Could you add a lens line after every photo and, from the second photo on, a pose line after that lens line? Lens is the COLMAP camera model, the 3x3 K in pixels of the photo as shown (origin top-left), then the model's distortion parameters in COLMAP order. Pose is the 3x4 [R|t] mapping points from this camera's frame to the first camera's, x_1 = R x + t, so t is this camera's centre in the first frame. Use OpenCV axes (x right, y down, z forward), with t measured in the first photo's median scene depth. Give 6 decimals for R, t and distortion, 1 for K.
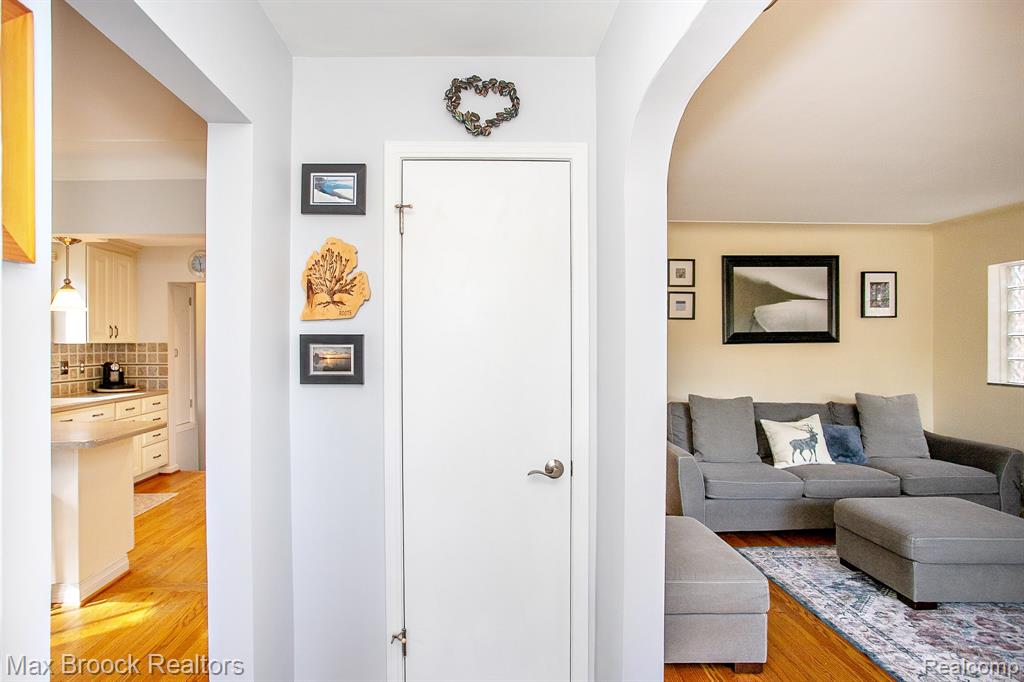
lens RADIAL K [[515.5, 0, 451.6], [0, 515.5, 345.5], [0, 0, 1]] dist [-0.003088, 0.025063]
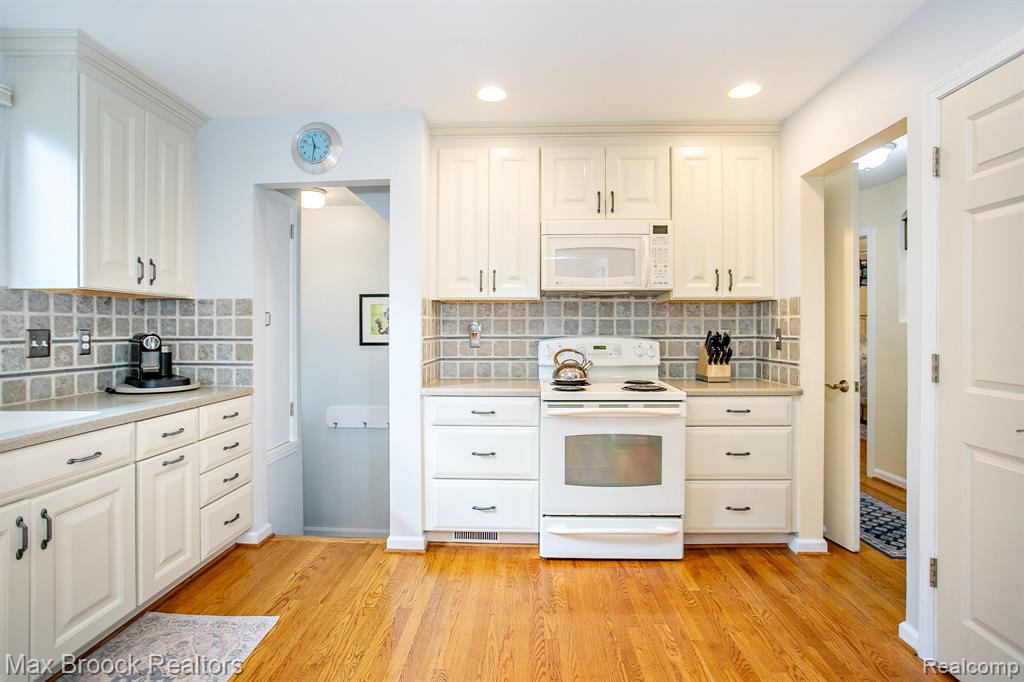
lens RADIAL K [[507.1, 0, 511.6], [0, 507.1, 327.2], [0, 0, 1]] dist [-0.040979, 0.025963]
pose [[0.999540, 0.001398, -0.030304, -0.279225], [-0.001596, 0.999978, -0.006483, 0.028098], [0.030294, 0.006529, 0.999520, 0.512725]]
